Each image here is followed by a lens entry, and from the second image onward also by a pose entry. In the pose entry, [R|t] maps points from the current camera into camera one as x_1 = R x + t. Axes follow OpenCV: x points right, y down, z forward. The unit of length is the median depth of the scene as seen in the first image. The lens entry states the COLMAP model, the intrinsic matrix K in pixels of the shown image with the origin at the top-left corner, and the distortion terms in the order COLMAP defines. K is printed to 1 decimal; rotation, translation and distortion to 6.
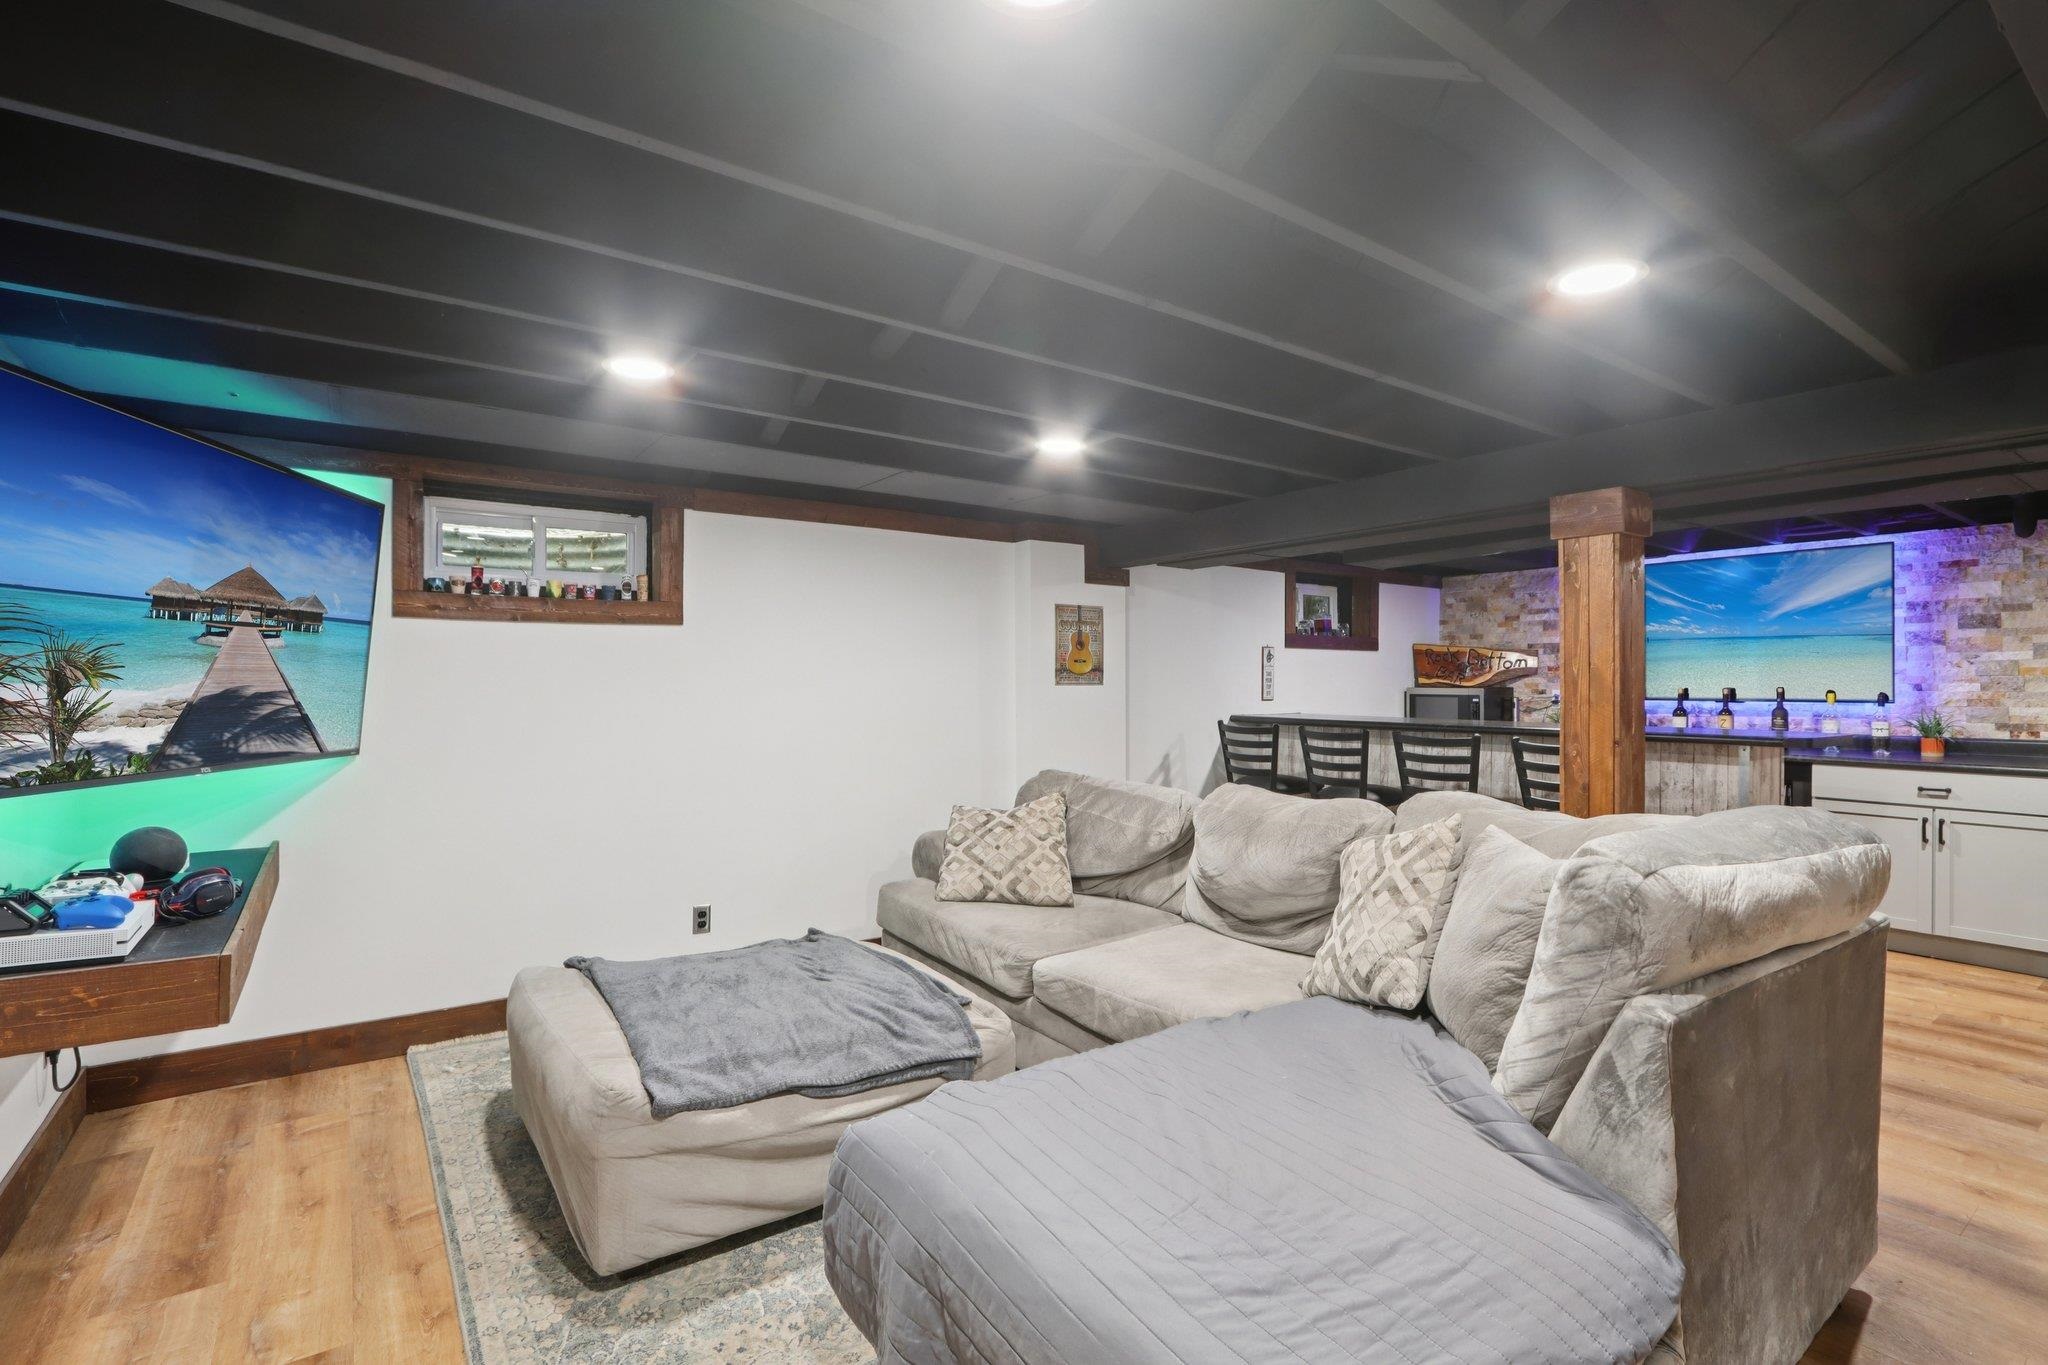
lens RADIAL K [[949.4, 0, 1021.7], [0, 949.4, 687.1], [0, 0, 1]] dist [-0.015851, 0.001497]
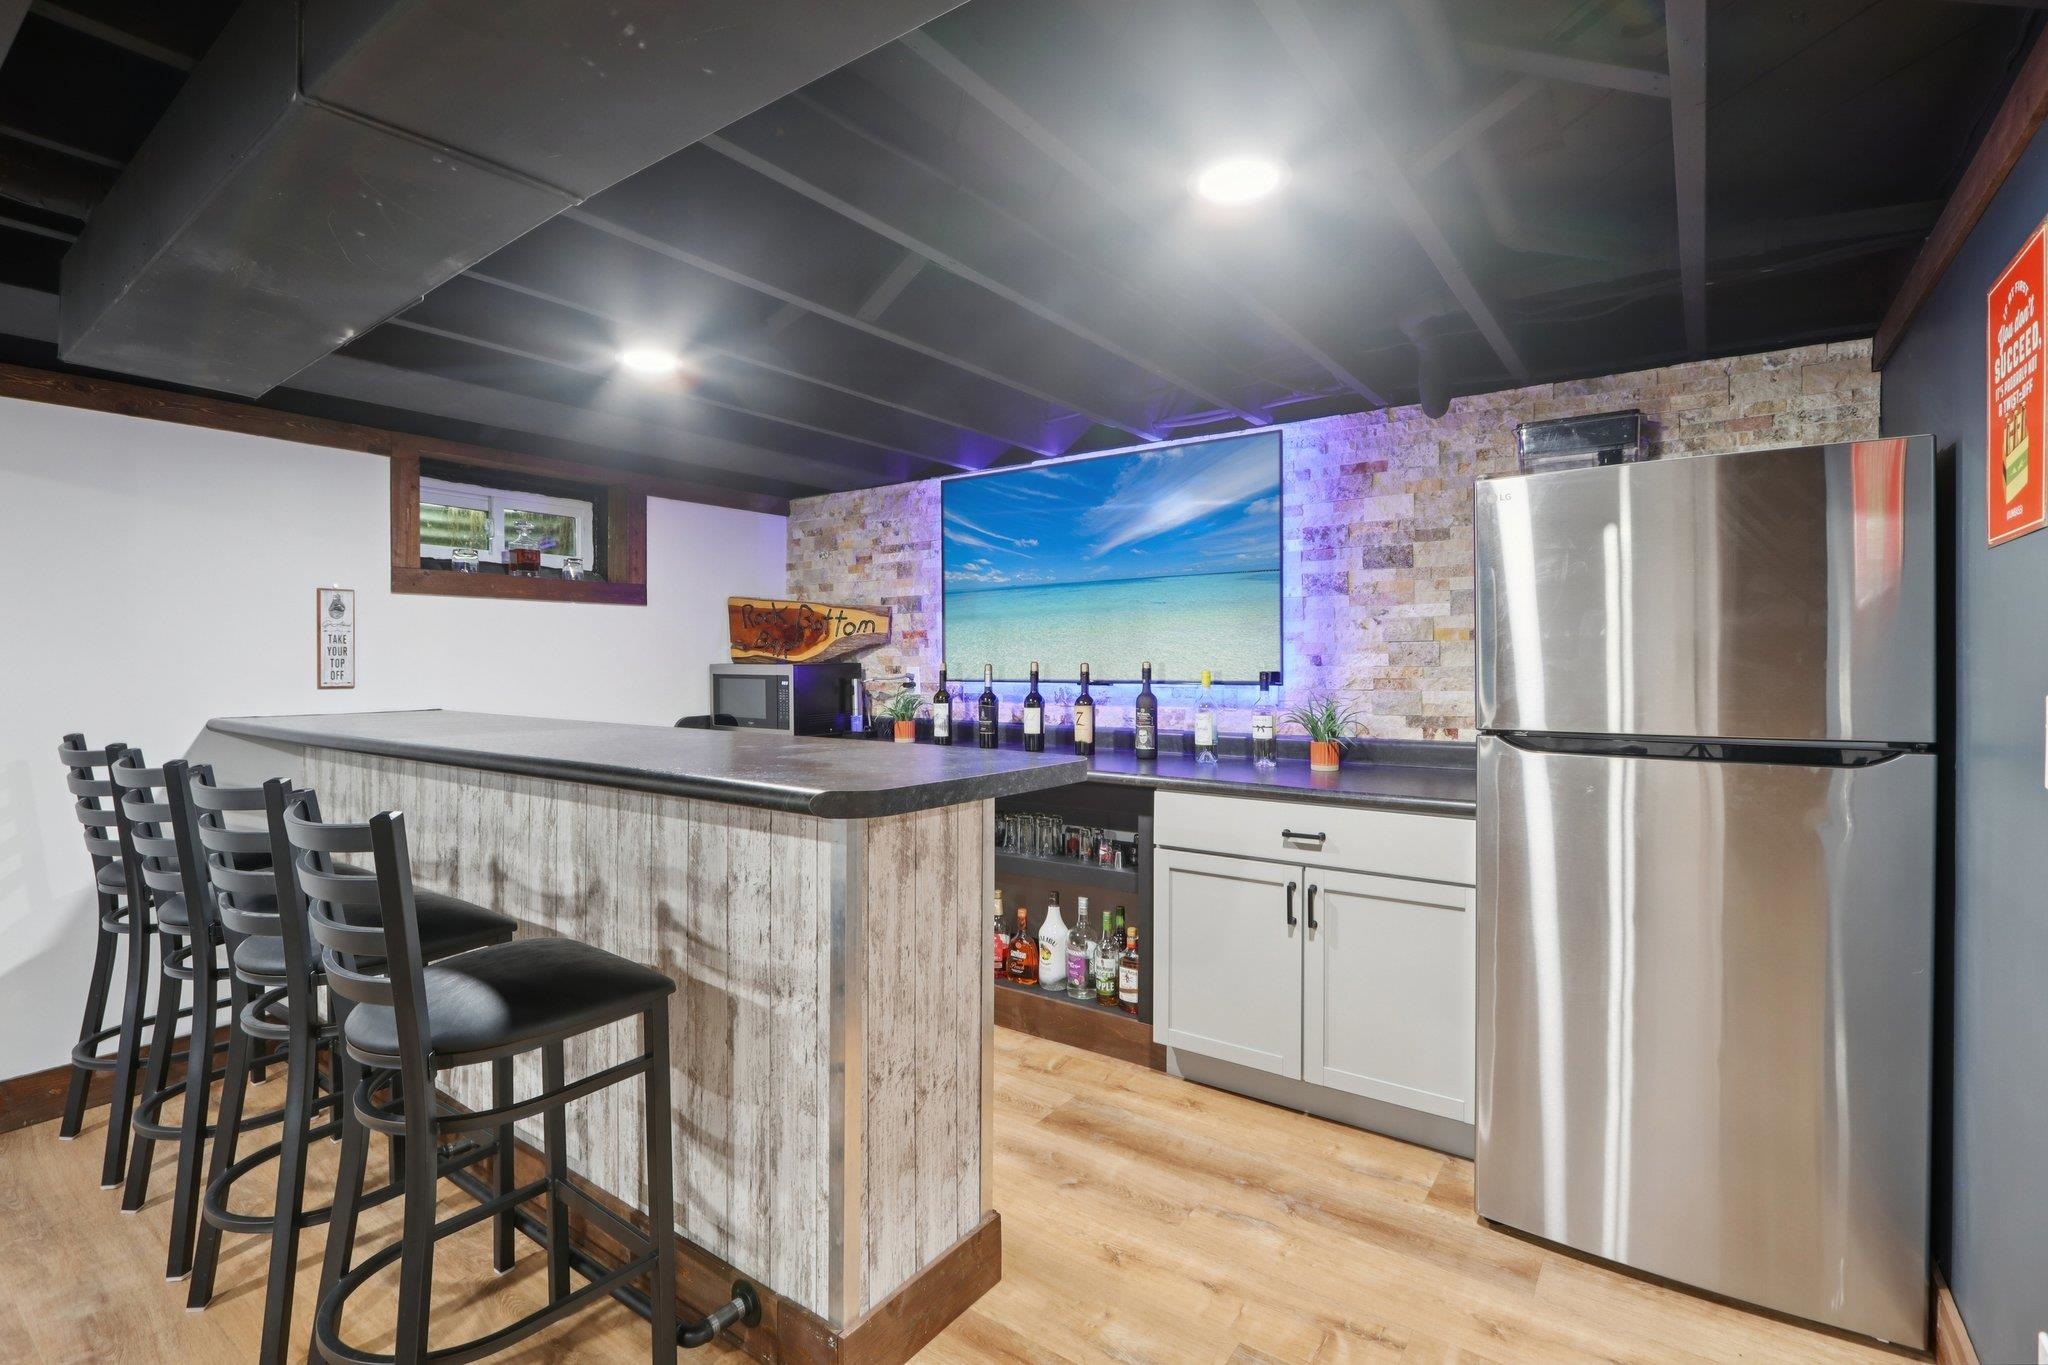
lens RADIAL K [[949.4, 0, 1024.3], [0, 949.4, 675.9], [0, 0, 1]] dist [-0.015851, 0.001497]
pose [[0.947931, -0.007390, 0.318392, 0.558430], [0.003989, 0.999928, 0.011332, 0.002887], [-0.318452, -0.009472, 0.947892, 0.445232]]
